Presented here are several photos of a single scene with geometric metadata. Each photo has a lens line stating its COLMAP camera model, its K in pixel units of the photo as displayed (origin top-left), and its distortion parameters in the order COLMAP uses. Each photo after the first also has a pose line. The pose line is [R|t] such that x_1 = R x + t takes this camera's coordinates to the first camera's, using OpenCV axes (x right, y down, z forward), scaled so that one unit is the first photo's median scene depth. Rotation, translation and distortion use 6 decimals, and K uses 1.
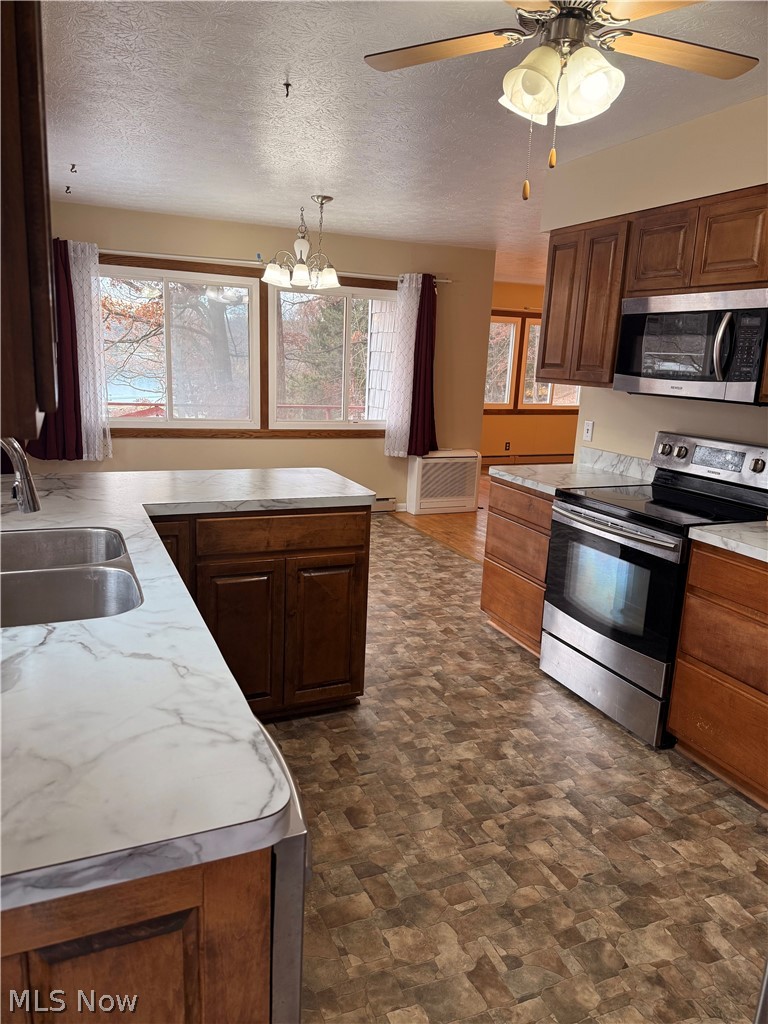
lens RADIAL K [[730.3, 0, 384.0], [0, 730.3, 512.0], [0, 0, 1]] dist [0.000060, -0.003715]
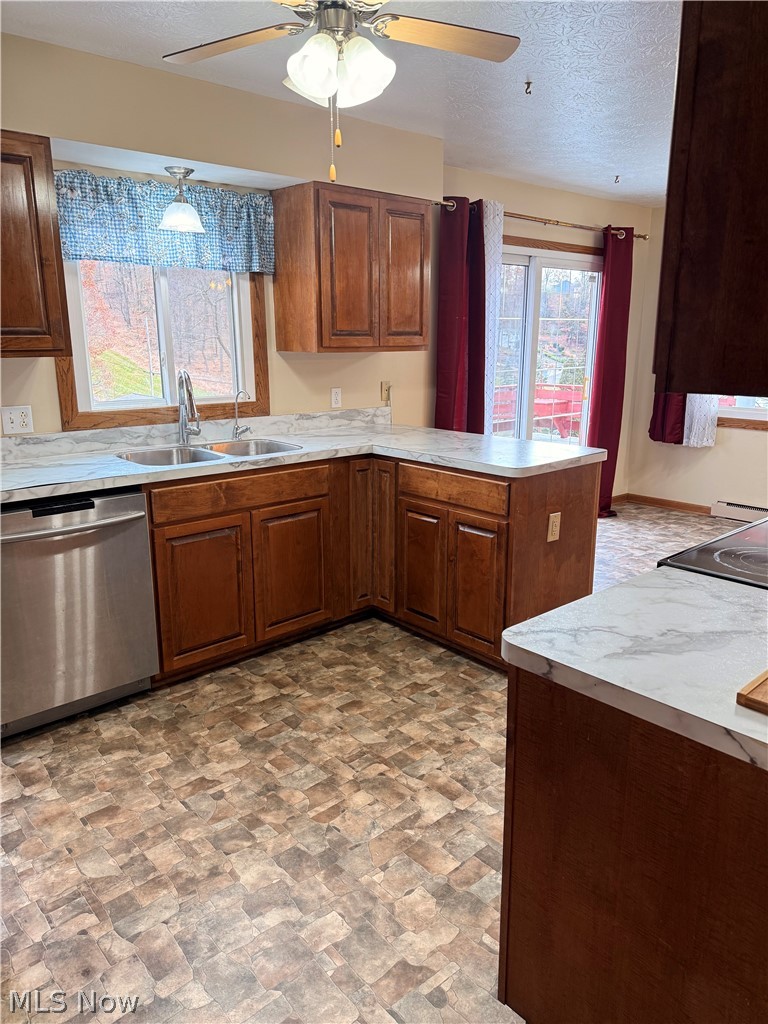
lens RADIAL K [[722.7, 0, 384.0], [0, 722.7, 512.0], [0, 0, 1]] dist [0.126581, -0.194019]
pose [[0.301880, 0.184972, -0.935229, 1.194820], [-0.191347, 0.972790, 0.130637, -0.083789], [0.933946, 0.139517, 0.329060, 0.667689]]
